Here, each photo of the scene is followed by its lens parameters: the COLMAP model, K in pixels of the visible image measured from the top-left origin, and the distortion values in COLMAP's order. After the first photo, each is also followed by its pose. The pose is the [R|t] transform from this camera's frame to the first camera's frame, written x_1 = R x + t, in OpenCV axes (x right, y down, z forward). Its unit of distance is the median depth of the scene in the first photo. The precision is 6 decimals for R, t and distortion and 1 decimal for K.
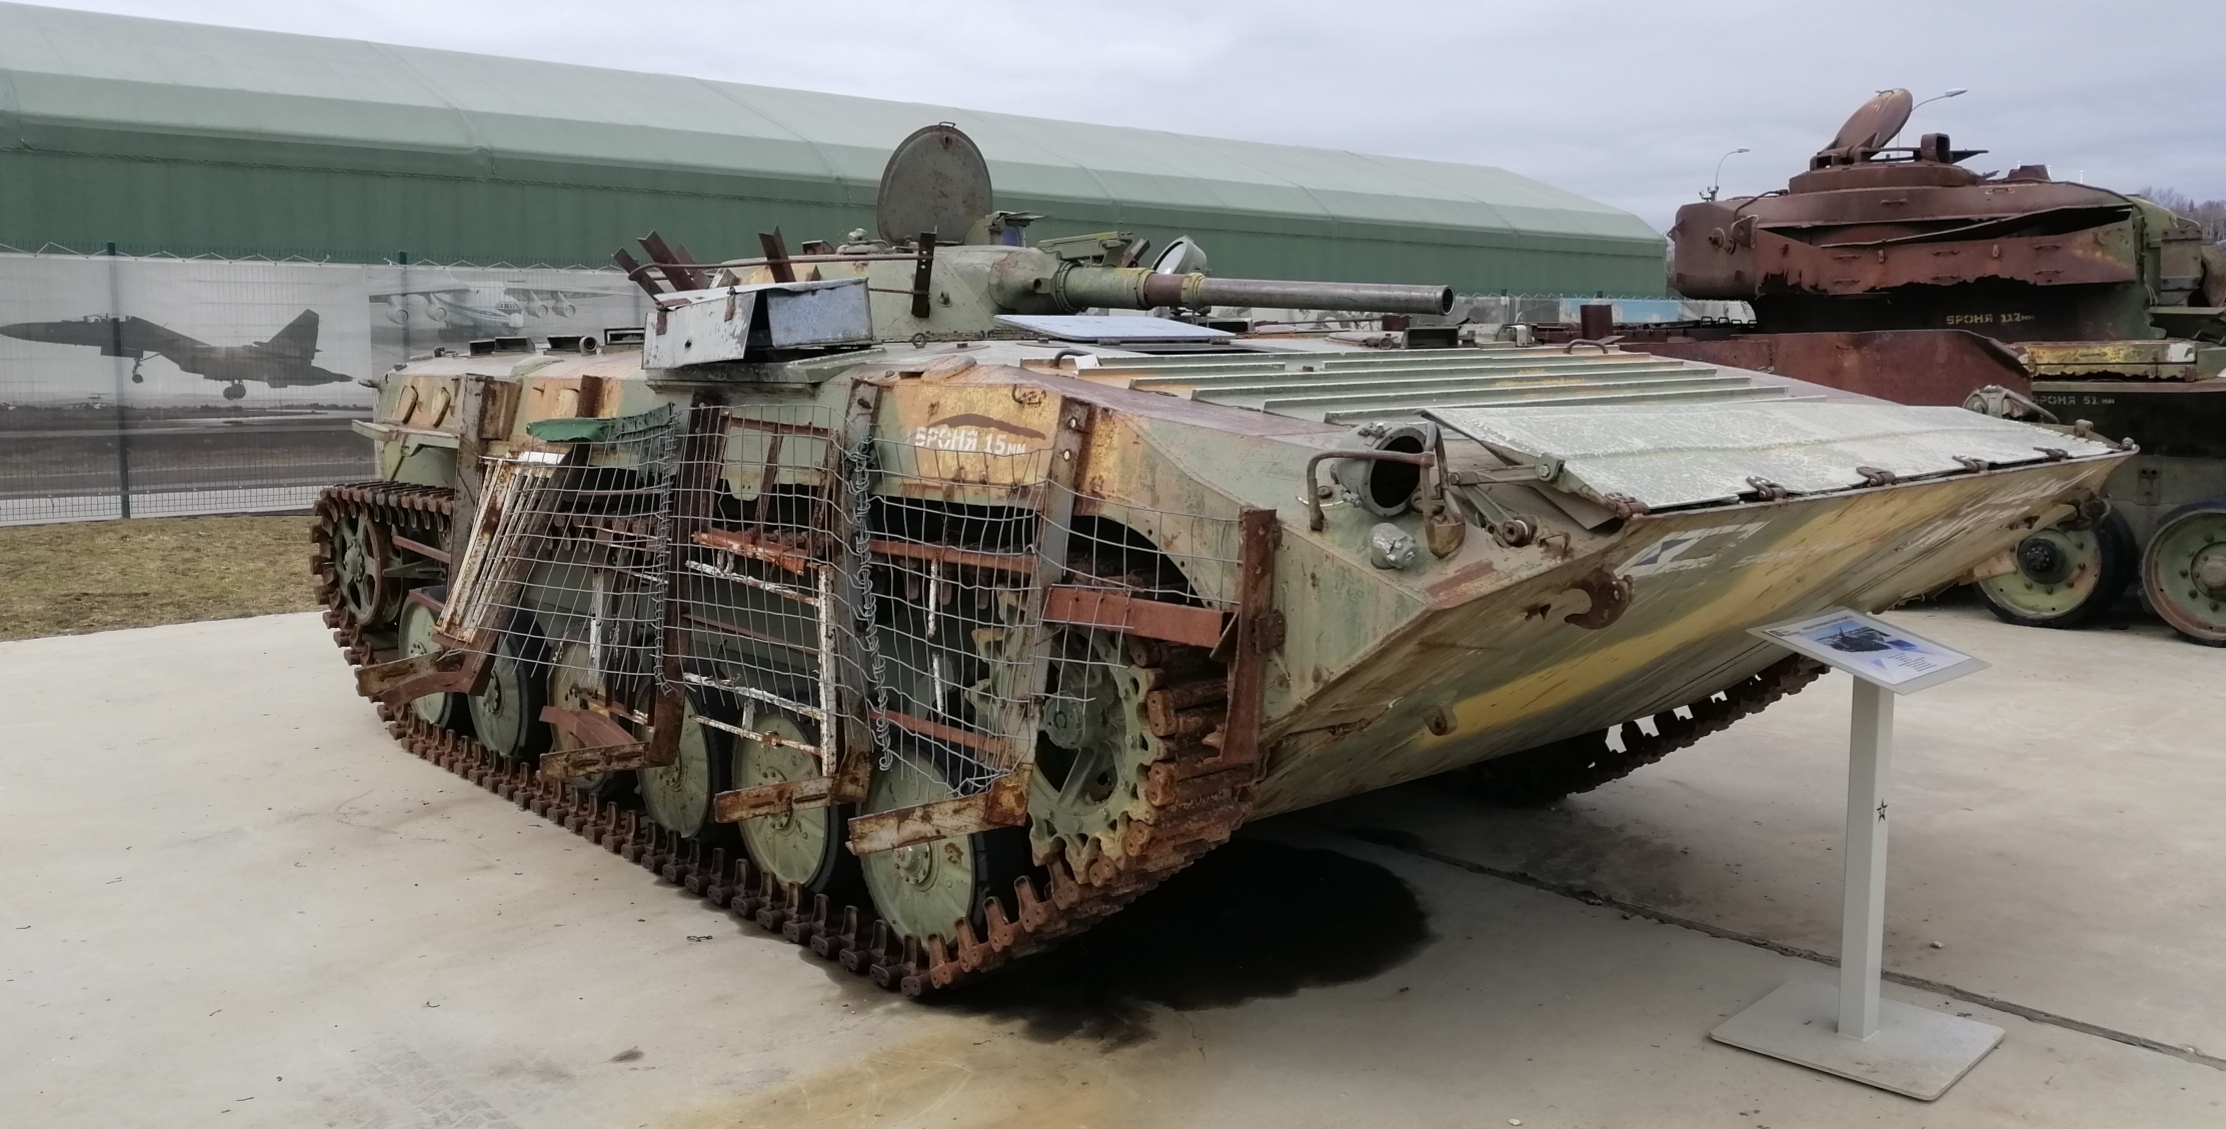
lens RADIAL K [[1807.8, 0, 1110.2], [0, 1807.8, 552.8], [0, 0, 1]] dist [-0.000448, -0.012713]
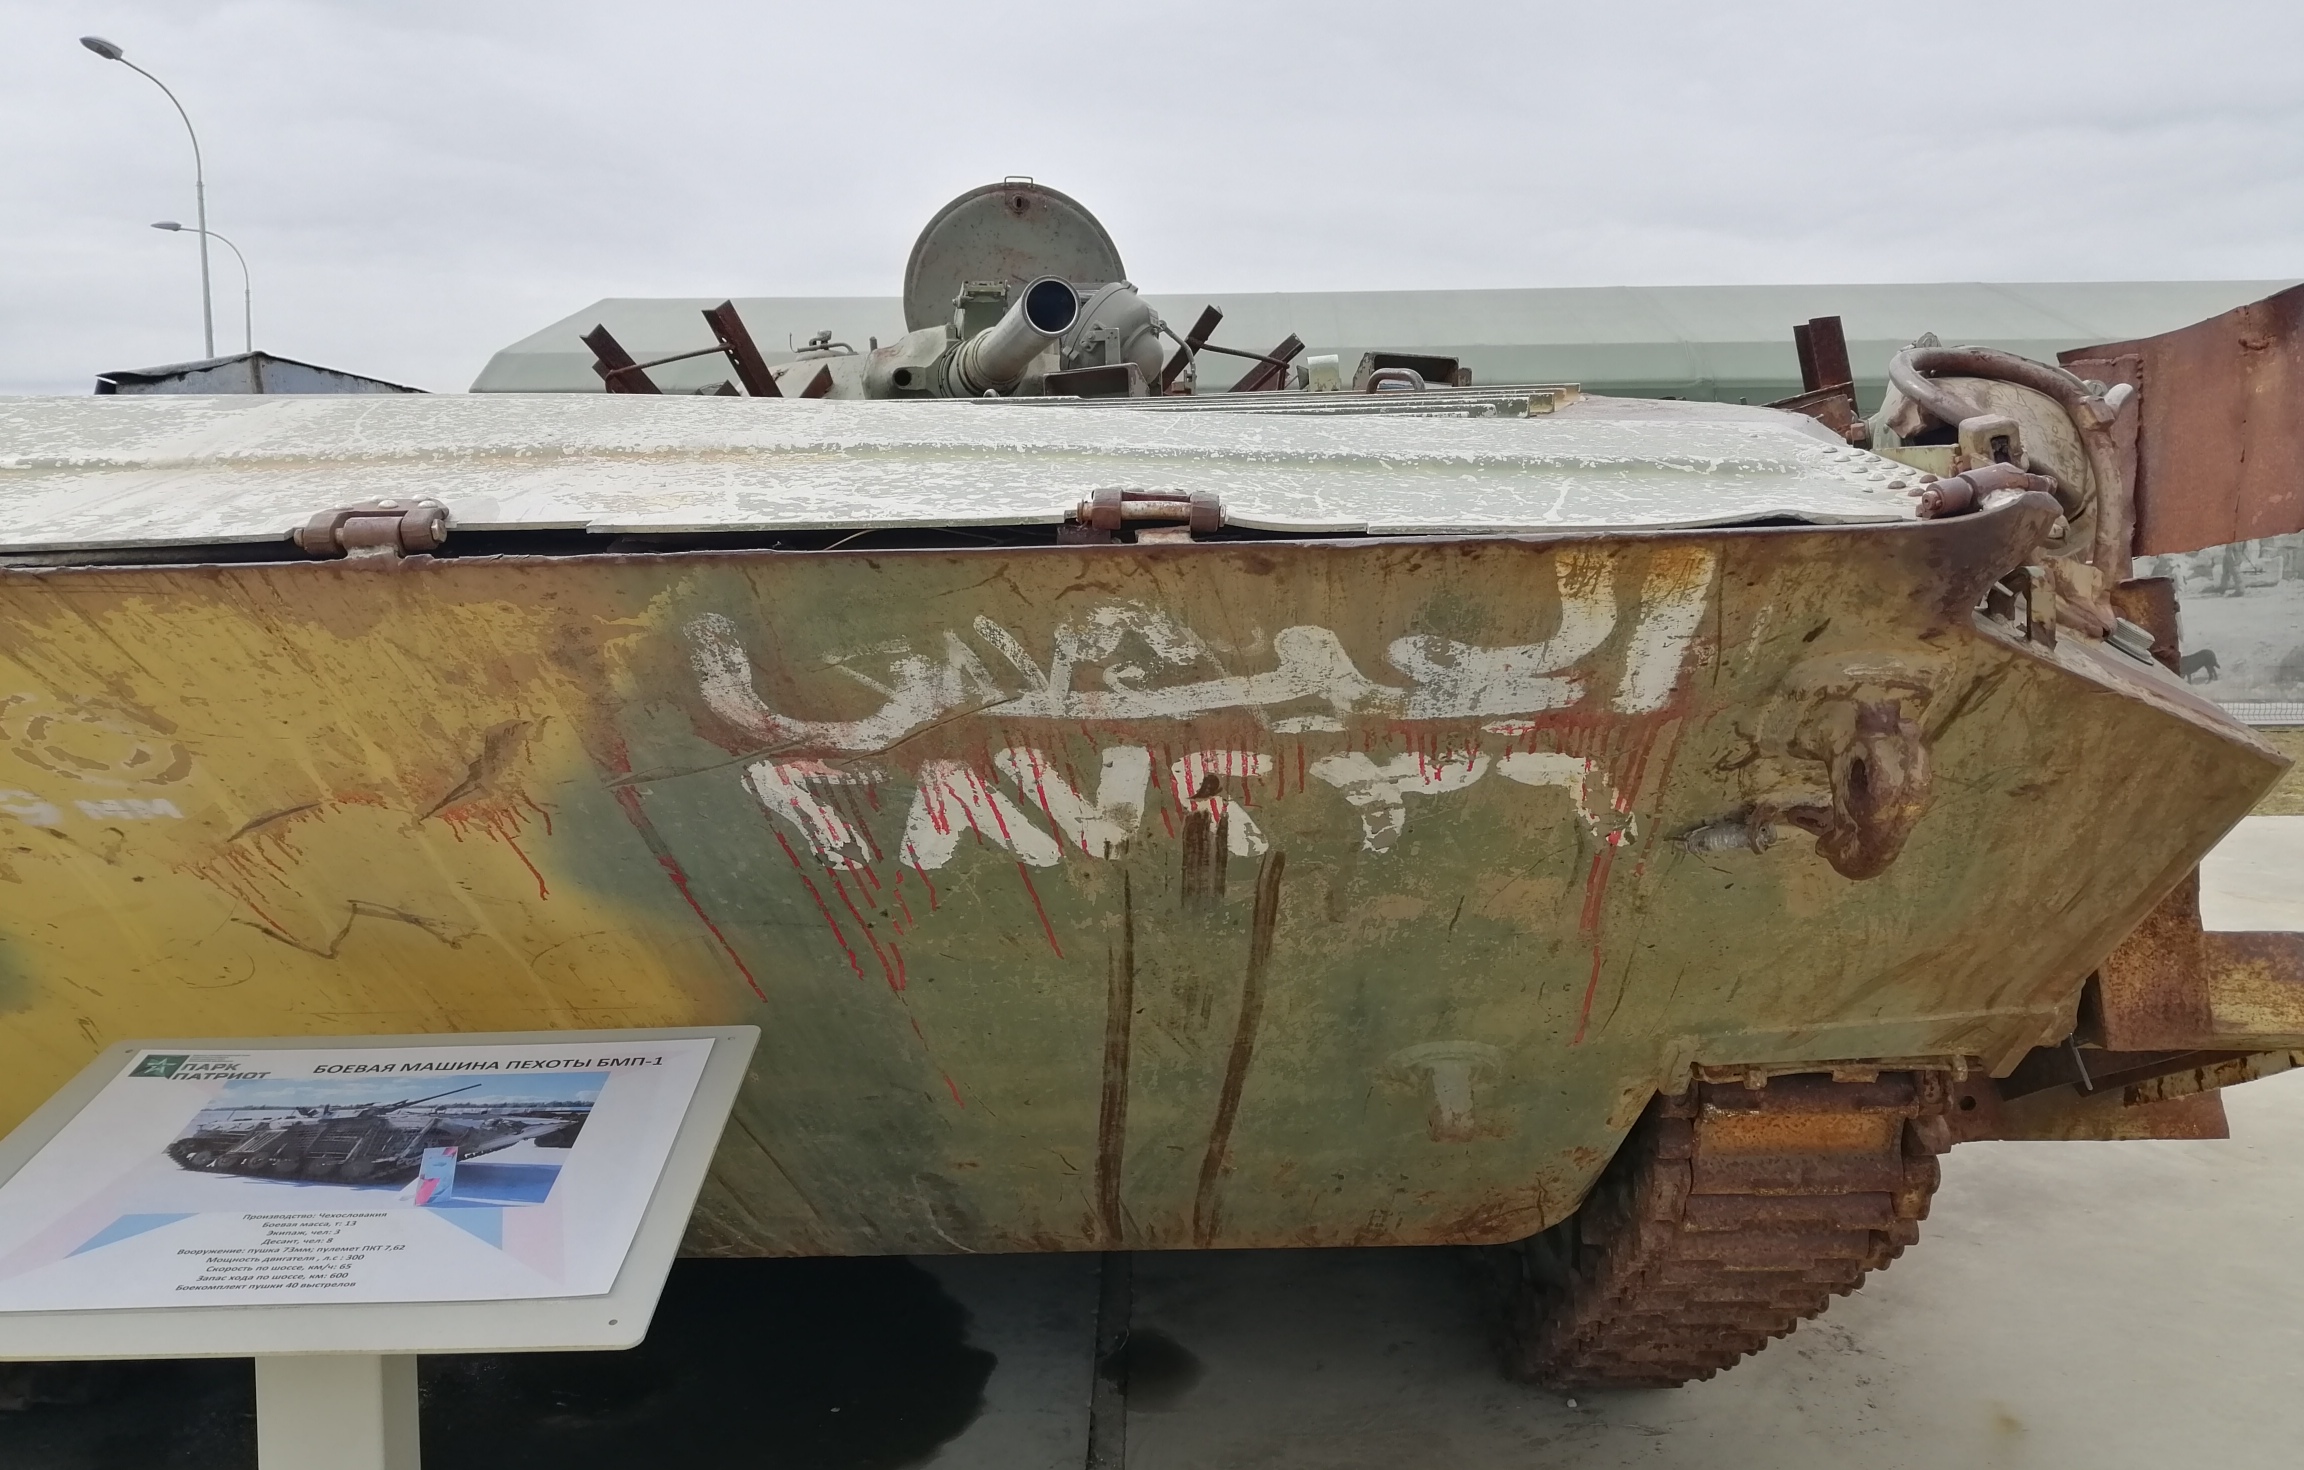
lens RADIAL K [[1801.2, 0, 1129.1], [0, 1801.2, 700.5], [0, 0, 1]] dist [-0.012343, 0.003698]
pose [[0.730789, 0.031691, -0.681867, 0.185419], [-0.071653, 0.996965, -0.030458, -0.006179], [0.678832, 0.071116, 0.730842, 0.226396]]
